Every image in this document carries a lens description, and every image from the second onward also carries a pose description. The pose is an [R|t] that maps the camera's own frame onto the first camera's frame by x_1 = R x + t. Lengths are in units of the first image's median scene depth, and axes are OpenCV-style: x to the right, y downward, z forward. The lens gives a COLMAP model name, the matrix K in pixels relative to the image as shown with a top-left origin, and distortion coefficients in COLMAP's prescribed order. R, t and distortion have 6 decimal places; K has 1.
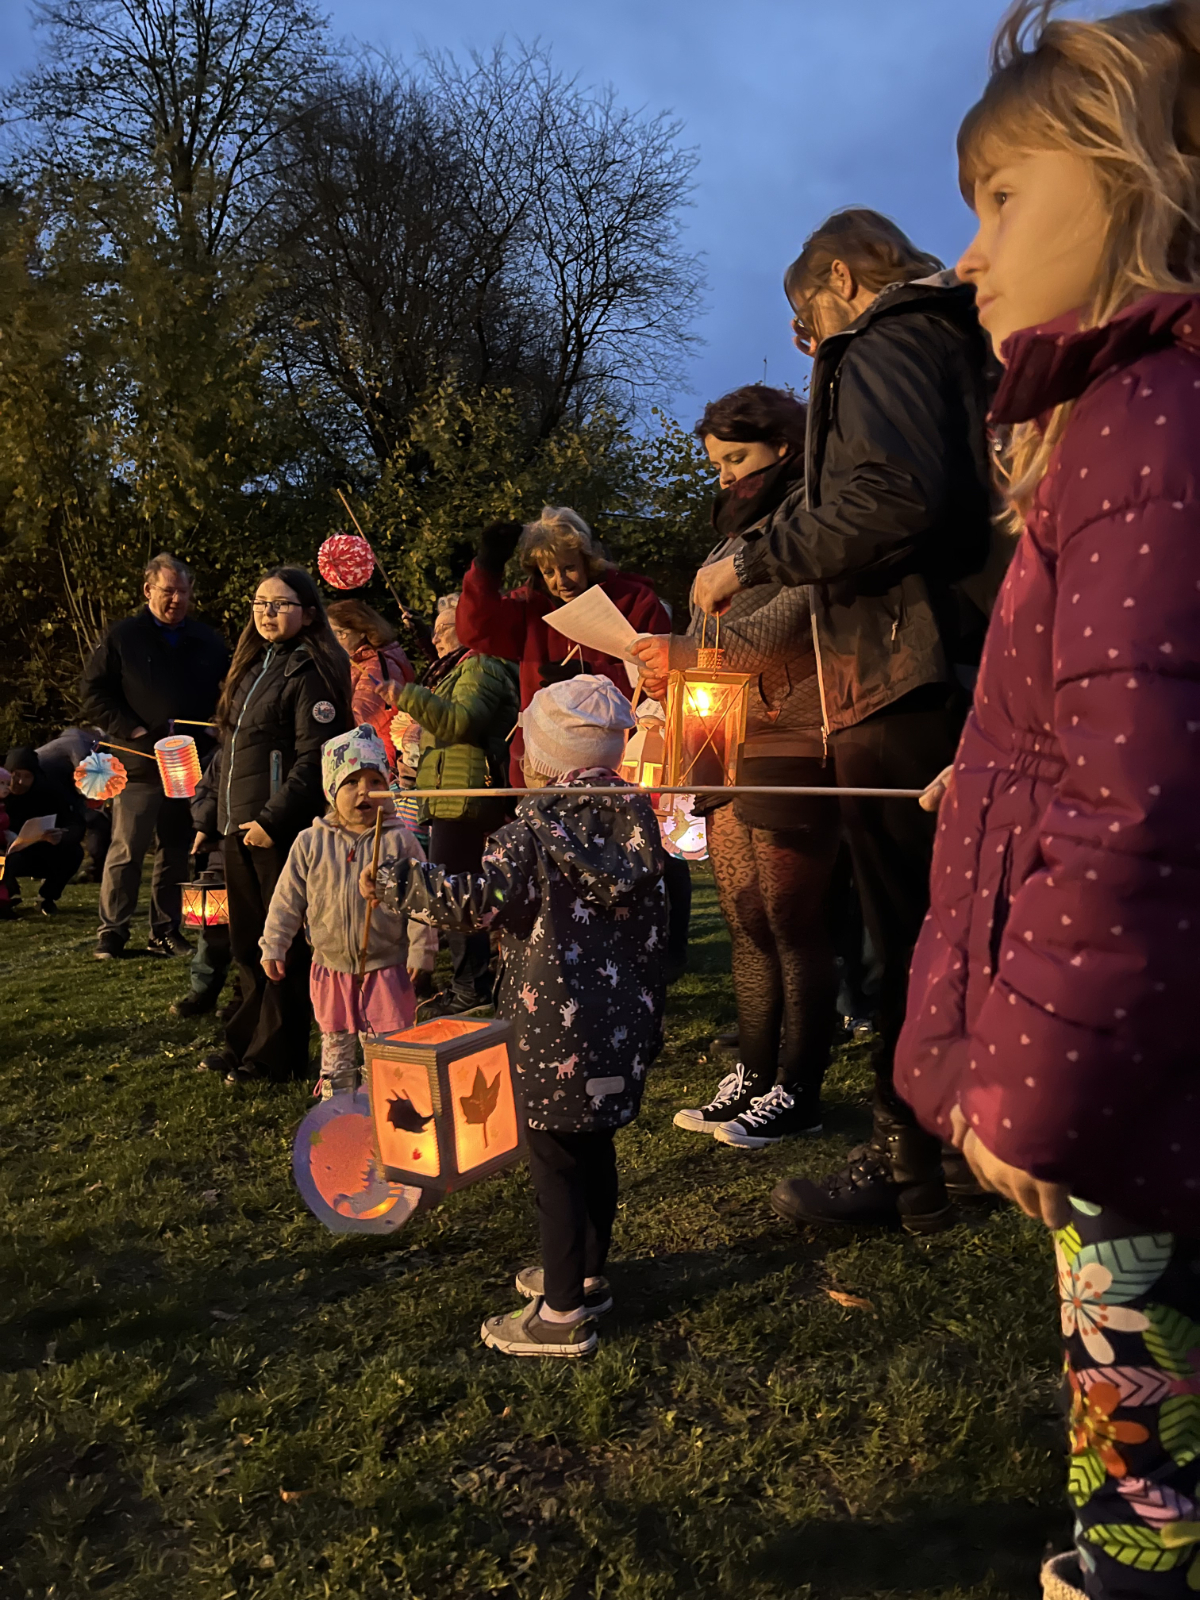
lens RADIAL K [[1203.4, 0, 599.5], [0, 1203.4, 802.6], [0, 0, 1]] dist [0.074252, -0.093066]
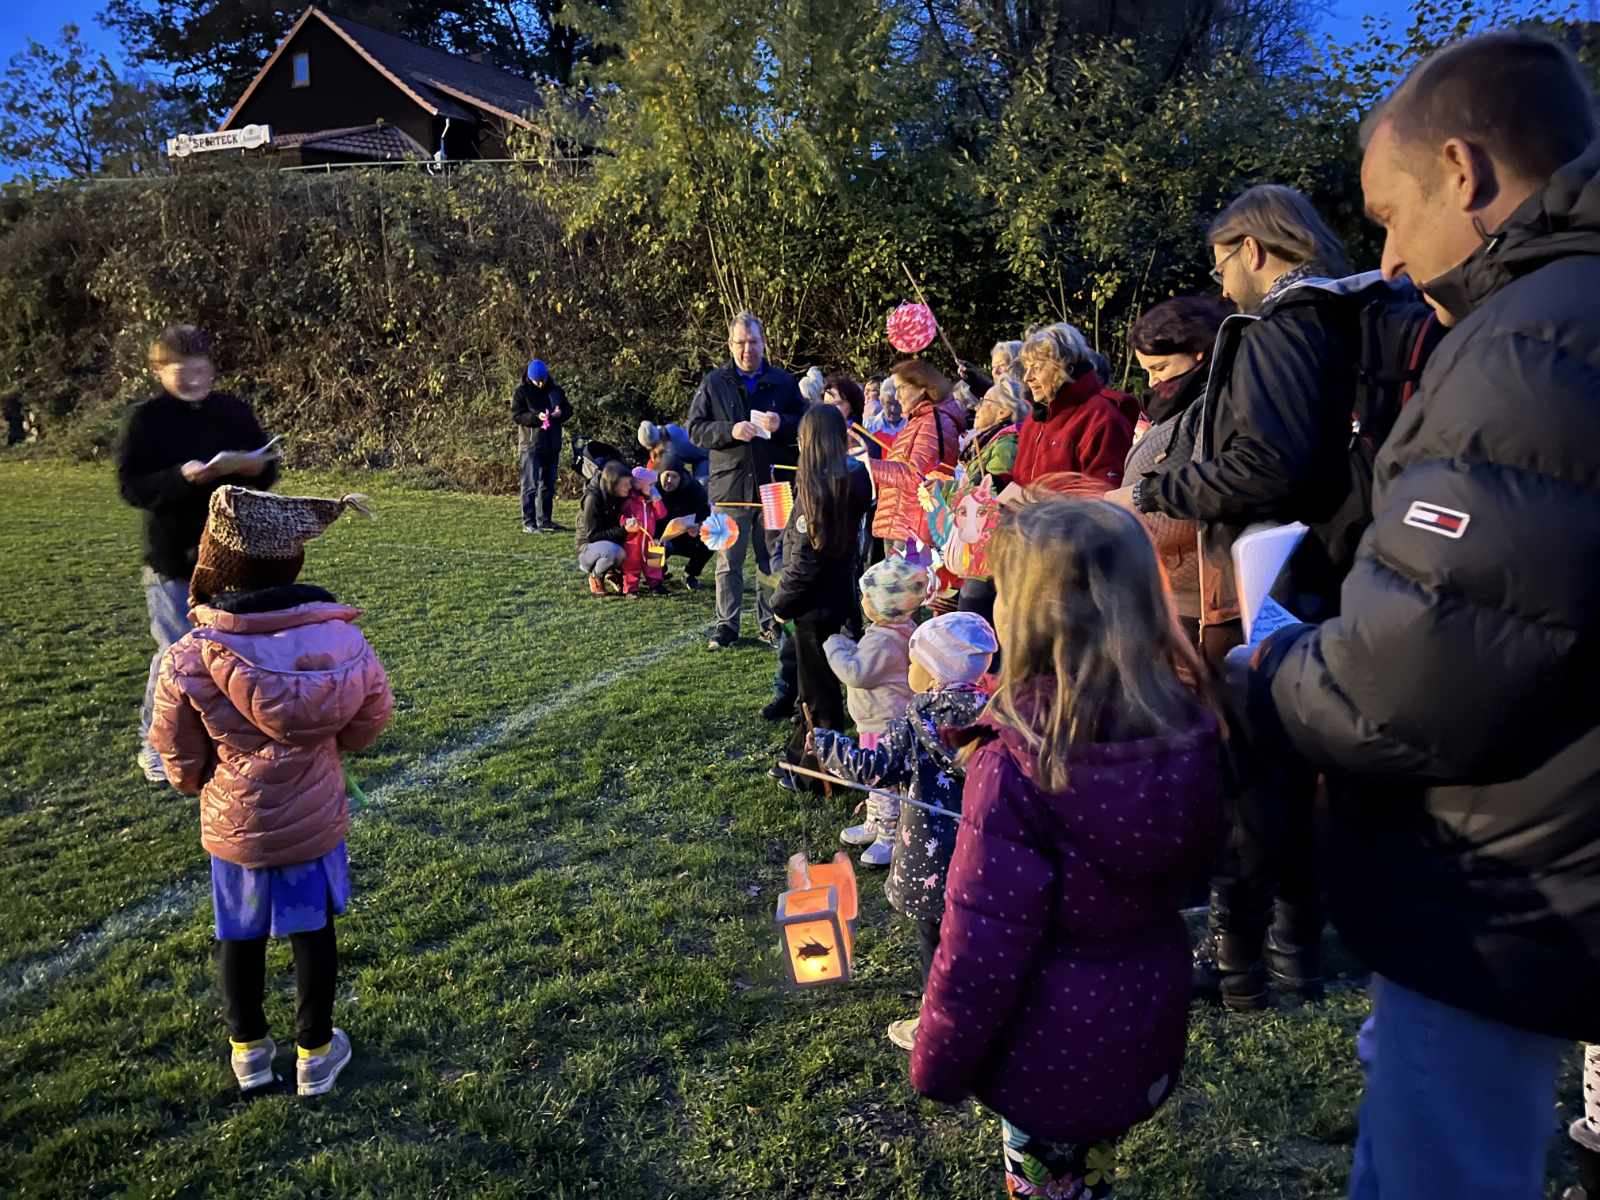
lens RADIAL K [[1203.4, 0, 792.2], [0, 1203.4, 609.8], [0, 0, 1]] dist [0.074252, -0.093066]
pose [[0.935857, 0.057213, -0.347705, 0.194688], [-0.003380, 0.988143, 0.153497, -0.218320], [0.352364, -0.142476, 0.924954, -0.264473]]
